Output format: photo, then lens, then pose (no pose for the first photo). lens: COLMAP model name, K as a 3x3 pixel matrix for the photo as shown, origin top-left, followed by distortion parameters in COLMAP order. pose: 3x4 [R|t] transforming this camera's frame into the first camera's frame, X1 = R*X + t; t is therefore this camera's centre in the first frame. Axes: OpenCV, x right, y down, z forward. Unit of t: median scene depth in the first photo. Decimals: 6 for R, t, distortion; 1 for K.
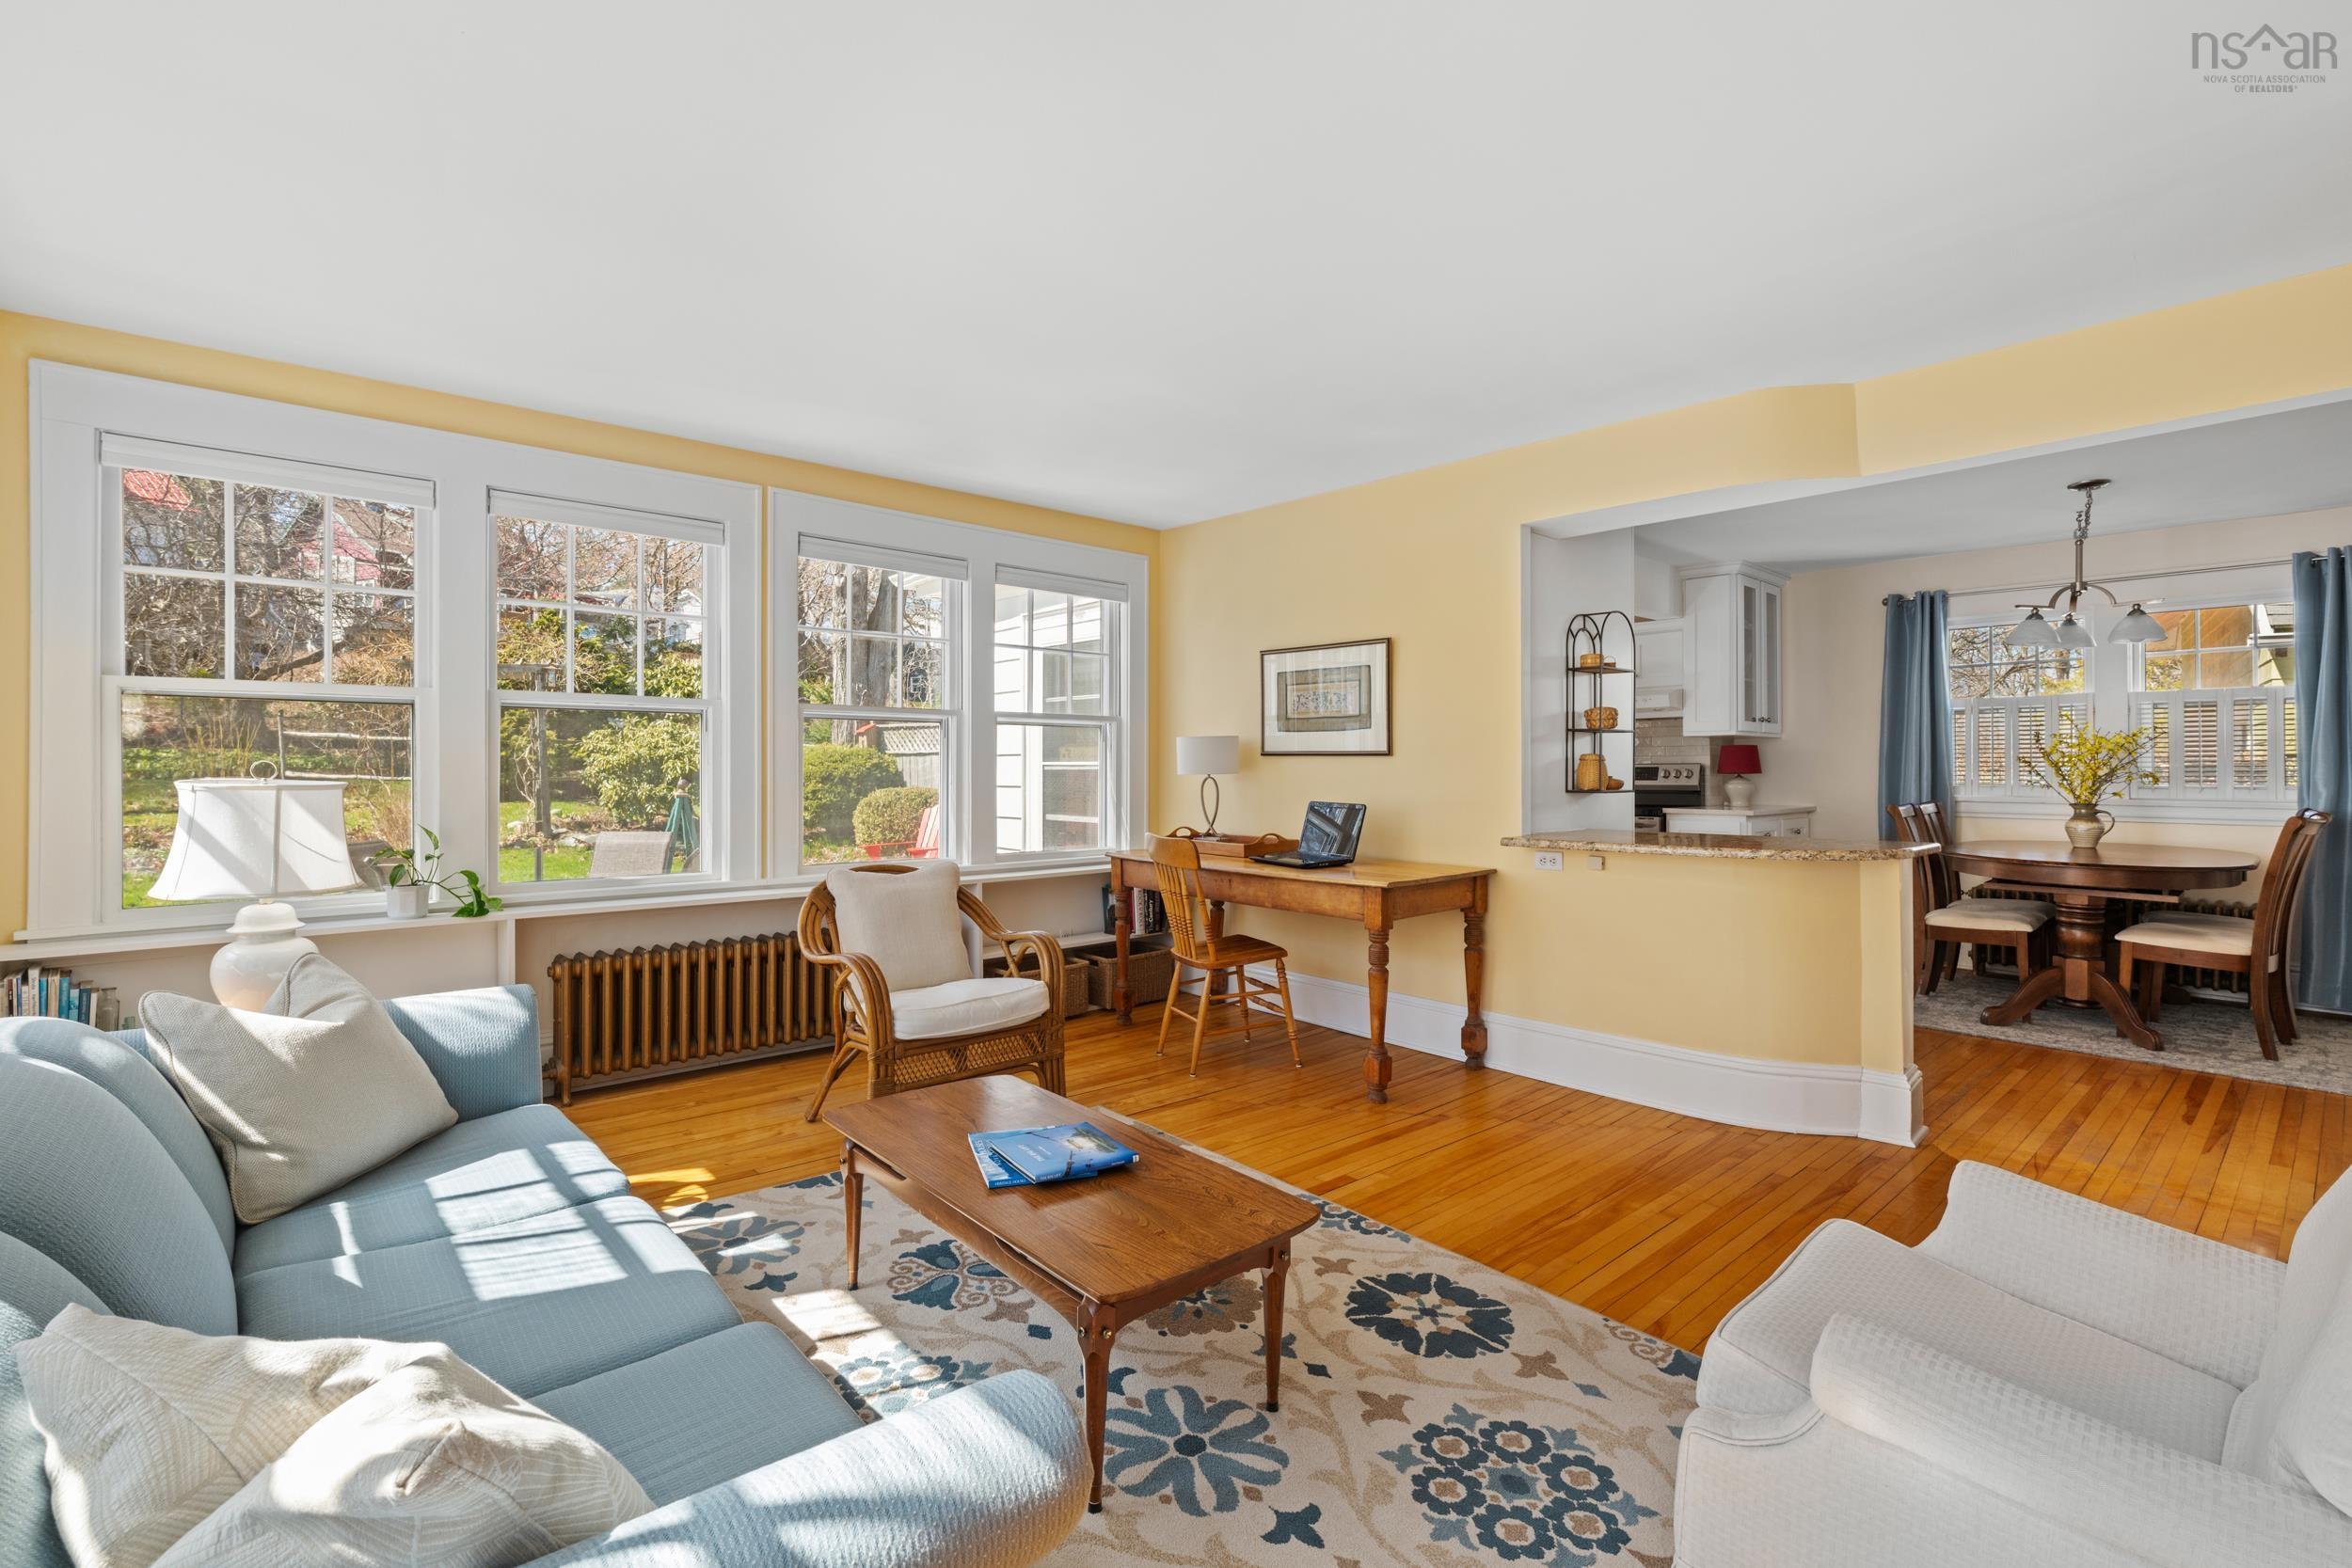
lens RADIAL K [[1065.9, 0, 1172.6], [0, 1065.9, 769.7], [0, 0, 1]] dist [0.001440, -0.000721]
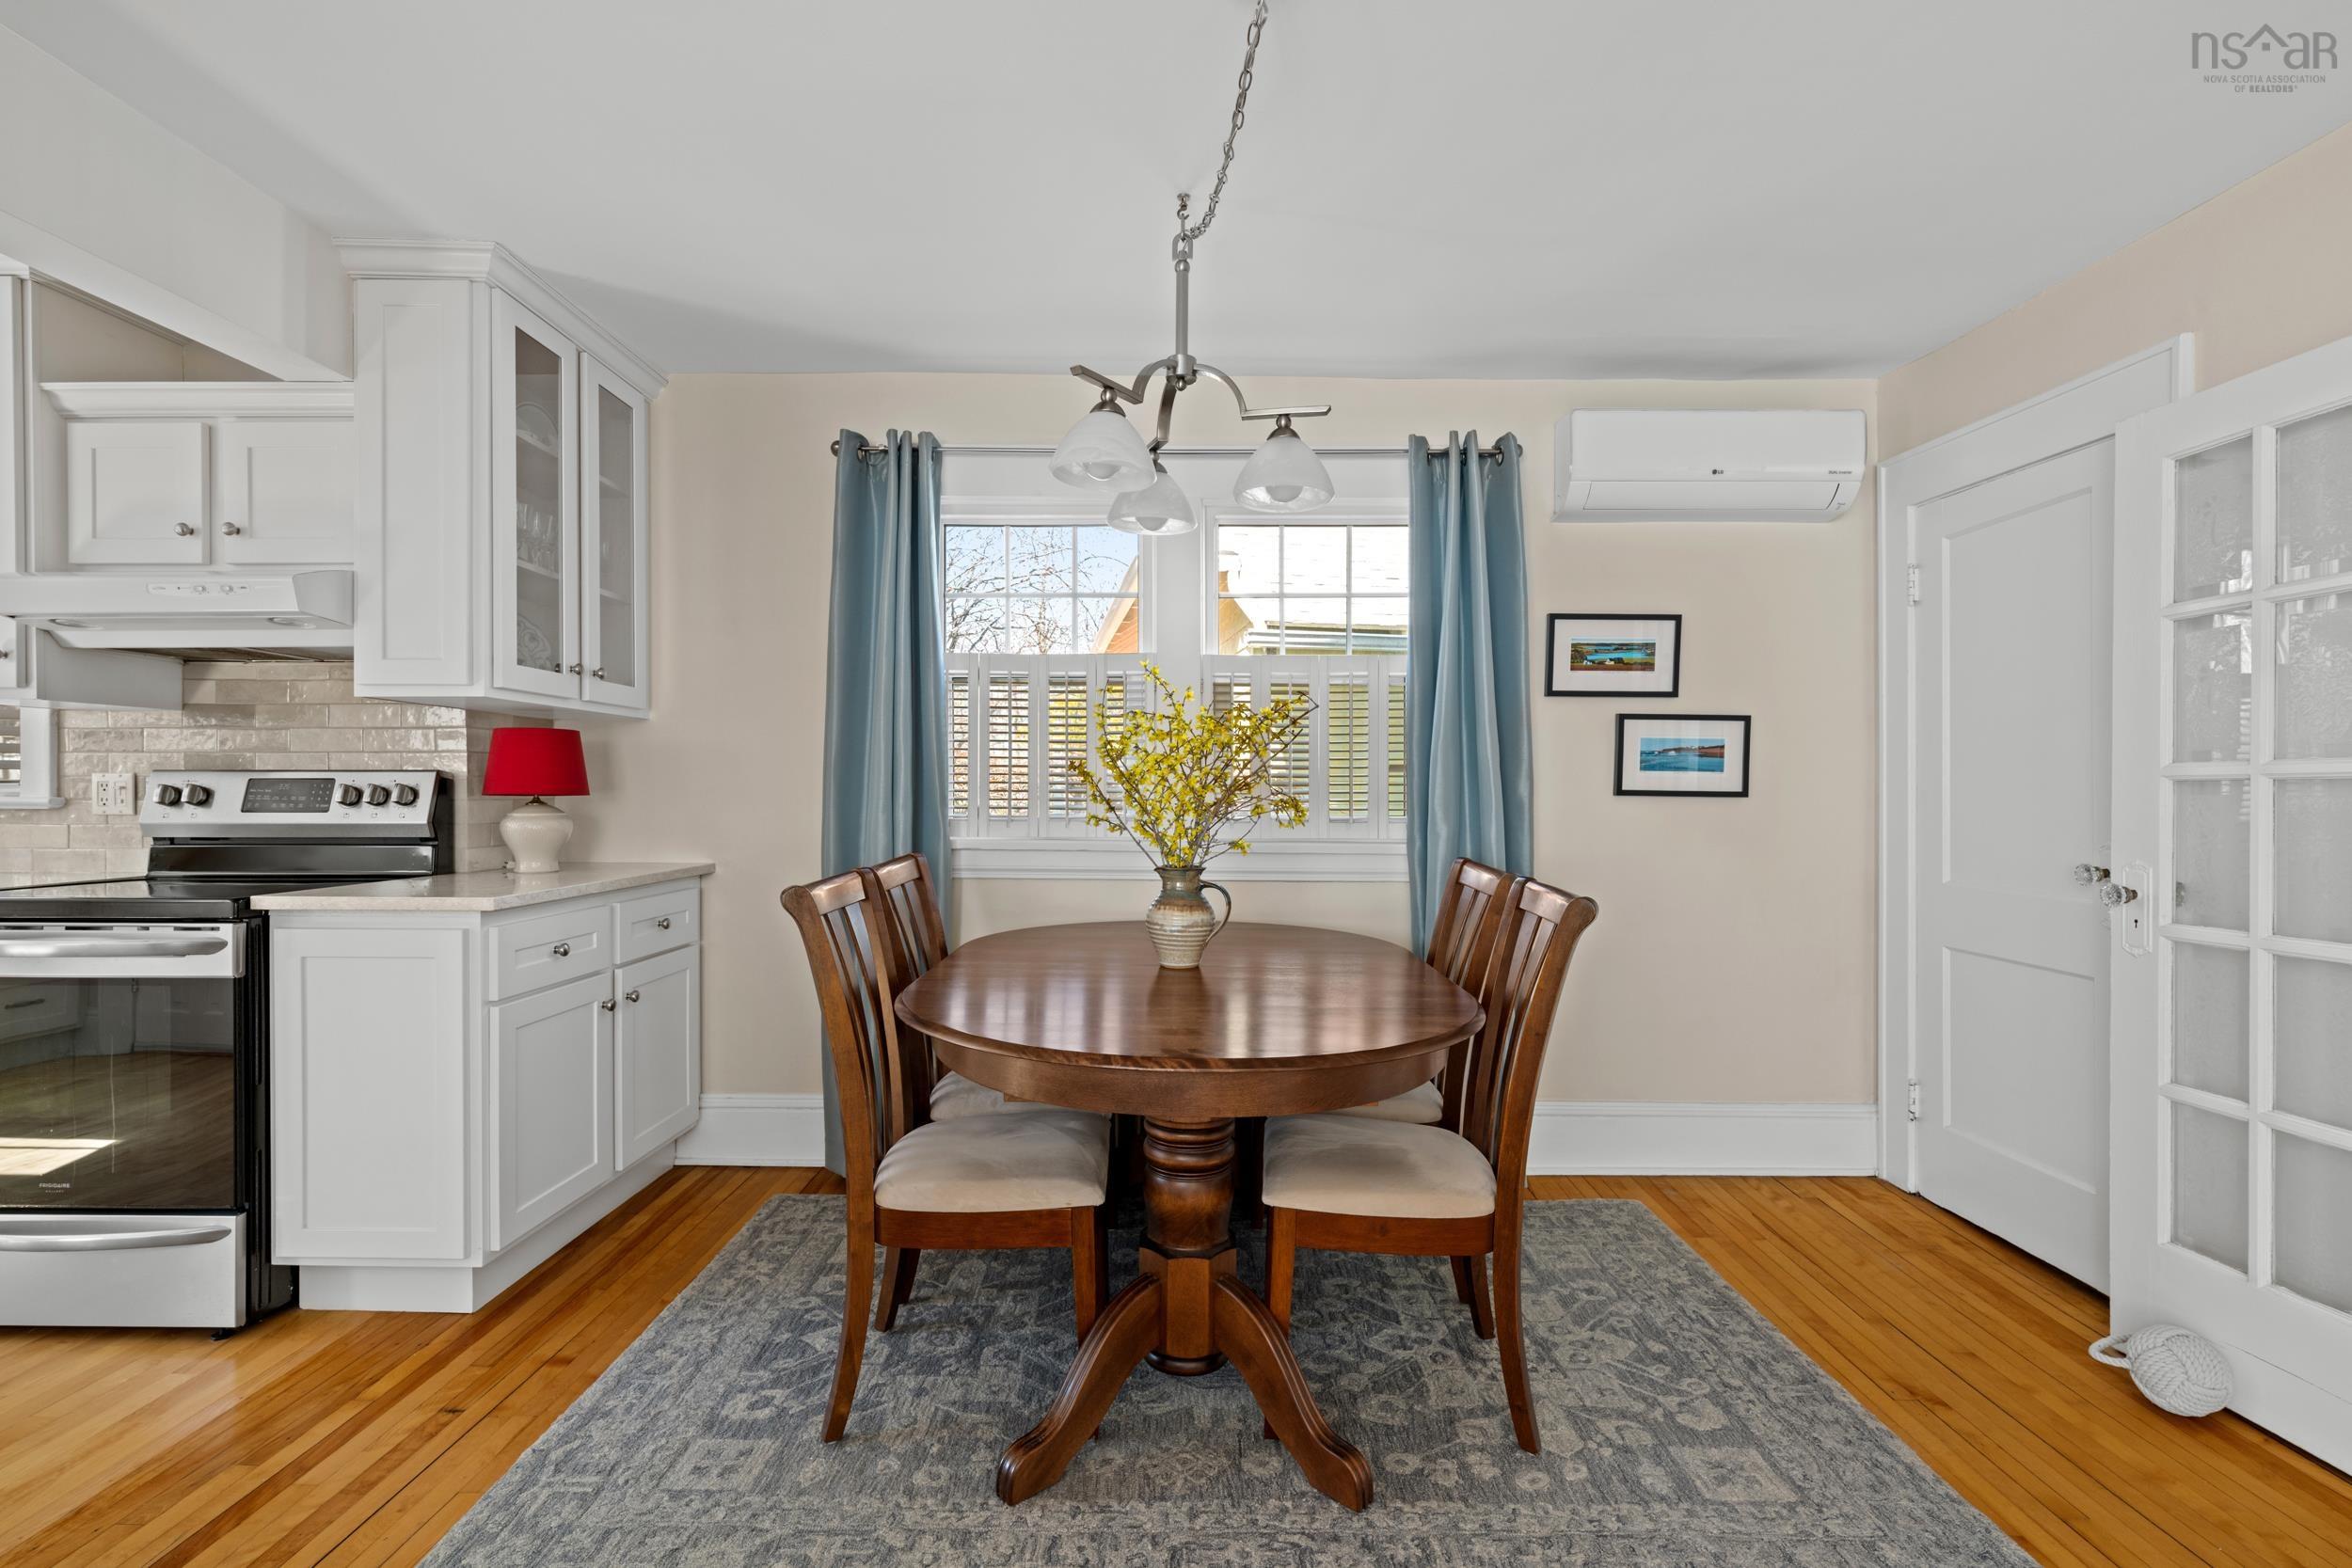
lens RADIAL K [[1065.9, 0, 1175.6], [0, 1065.9, 802.0], [0, 0, 1]] dist [0.001440, -0.000721]
pose [[0.676257, -0.005859, 0.736642, 0.539074], [-0.004713, 0.999914, 0.012279, -0.000477], [-0.736651, -0.011775, 0.676171, 0.721090]]
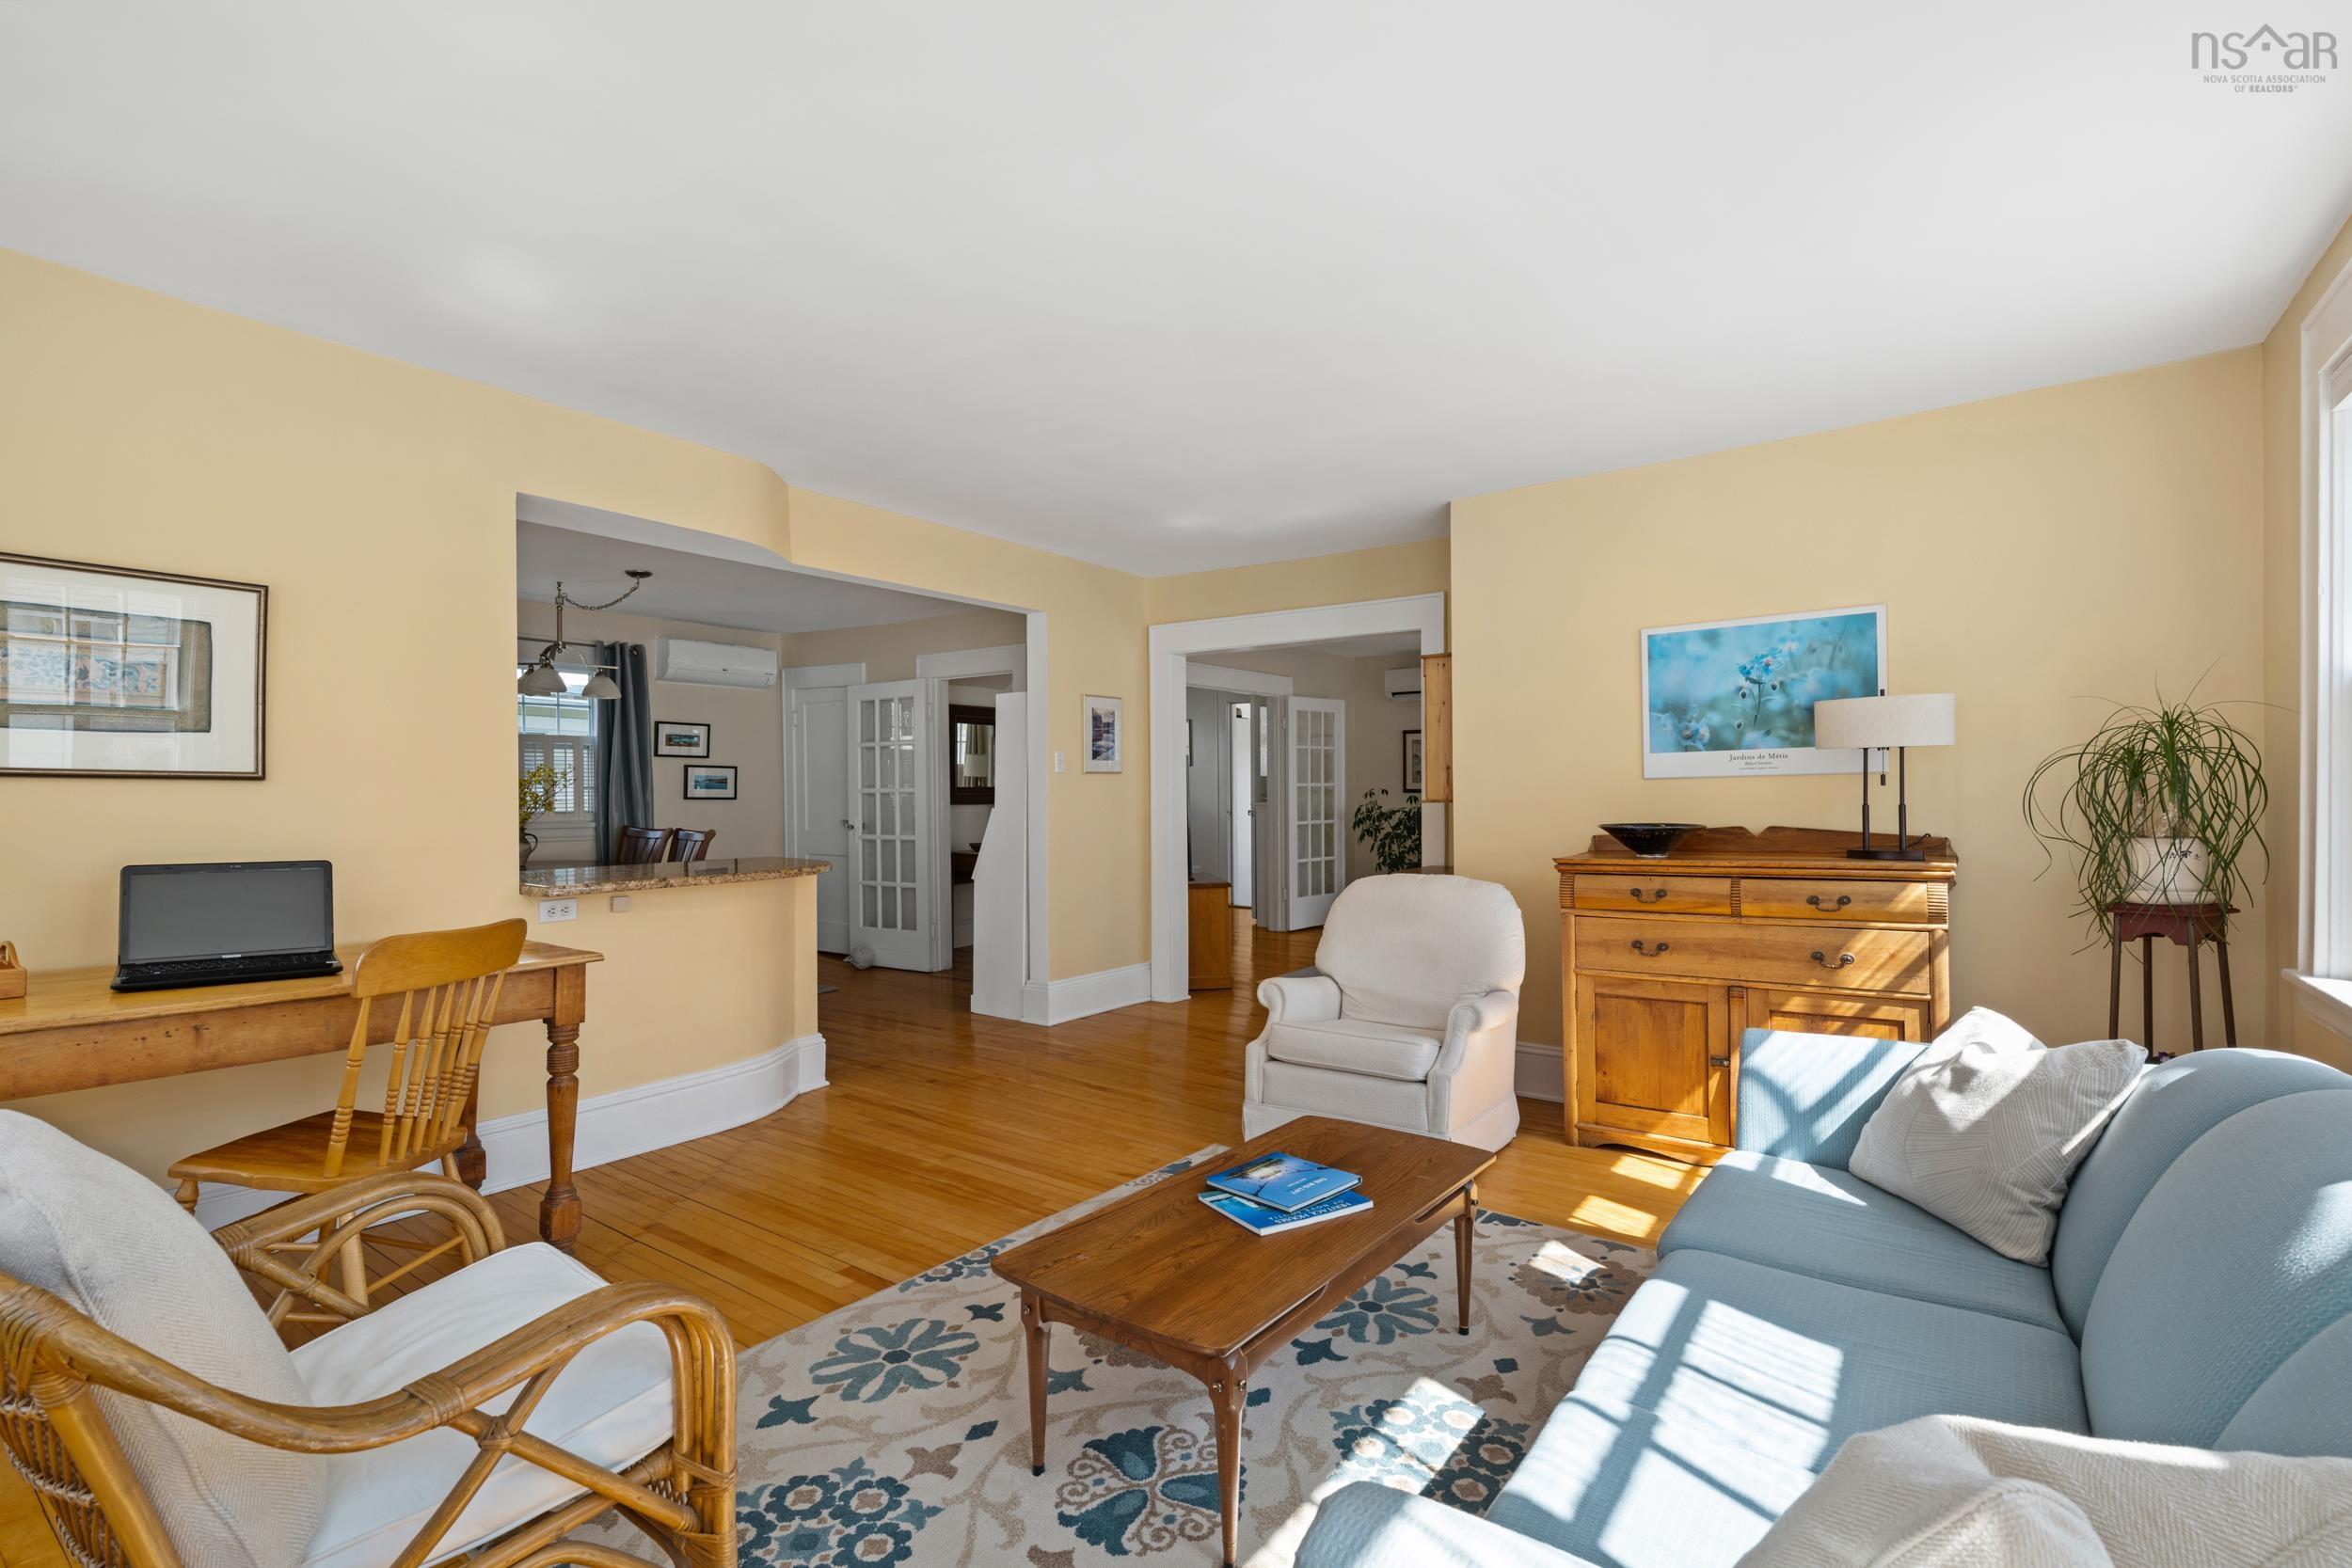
lens RADIAL K [[1065.9, 0, 1192.4], [0, 1065.9, 794.3], [0, 0, 1]] dist [0.001440, -0.000721]
pose [[-0.225762, 0.000138, 0.974182, -0.485033], [0.001174, 0.999999, 0.000131, -0.004347], [-0.974182, 0.001173, -0.225762, 0.595100]]
